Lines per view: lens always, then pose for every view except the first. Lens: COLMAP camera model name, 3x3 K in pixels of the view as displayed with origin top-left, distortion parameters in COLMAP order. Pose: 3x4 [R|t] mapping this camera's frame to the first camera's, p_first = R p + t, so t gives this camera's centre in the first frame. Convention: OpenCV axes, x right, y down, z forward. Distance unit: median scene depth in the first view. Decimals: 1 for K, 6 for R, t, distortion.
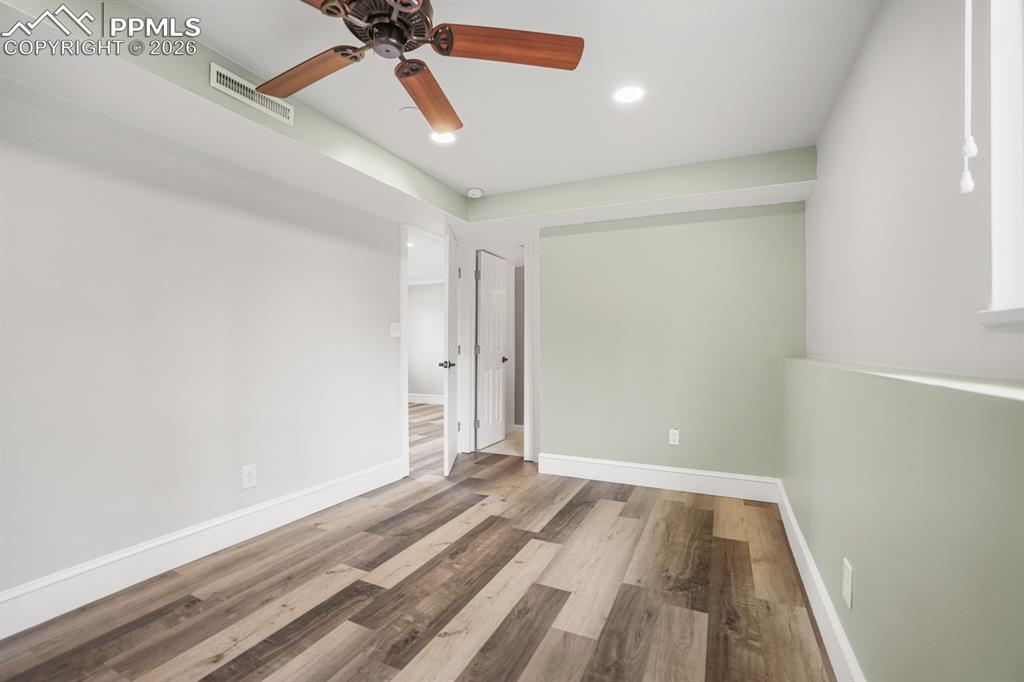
lens RADIAL K [[454.7, 0, 503.4], [0, 454.7, 333.7], [0, 0, 1]] dist [-0.026321, 0.000439]
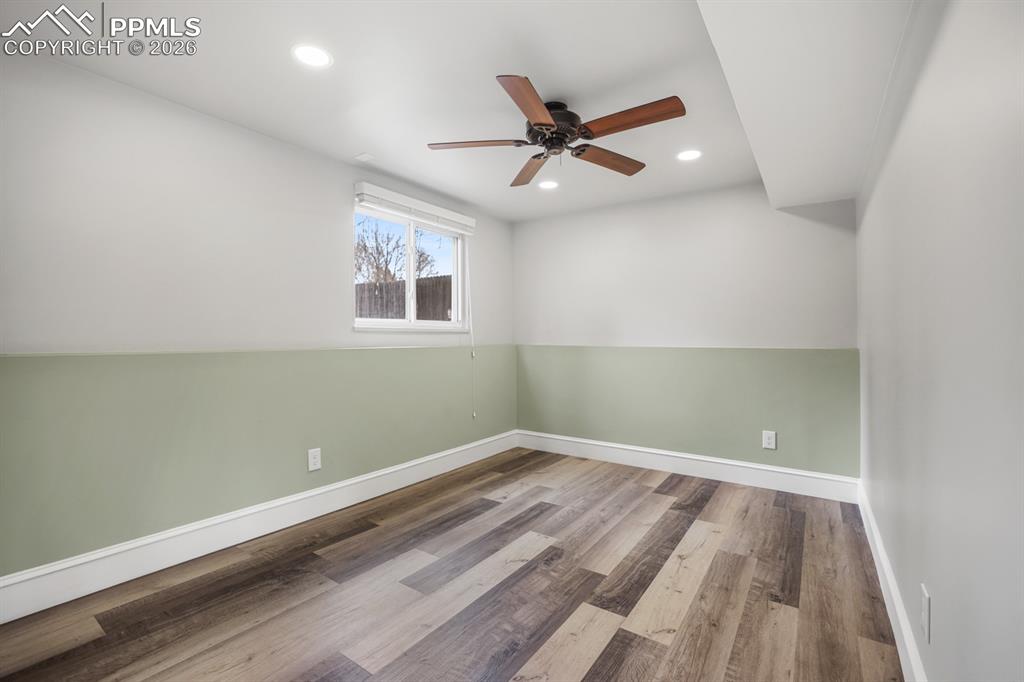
lens RADIAL K [[454.7, 0, 503.4], [0, 454.7, 333.7], [0, 0, 1]] dist [-0.026321, 0.000439]
pose [[-0.986691, -0.006894, 0.162460, -0.252906], [-0.012313, 0.999400, -0.032372, 0.052726], [-0.162139, -0.033942, -0.986184, 2.084214]]
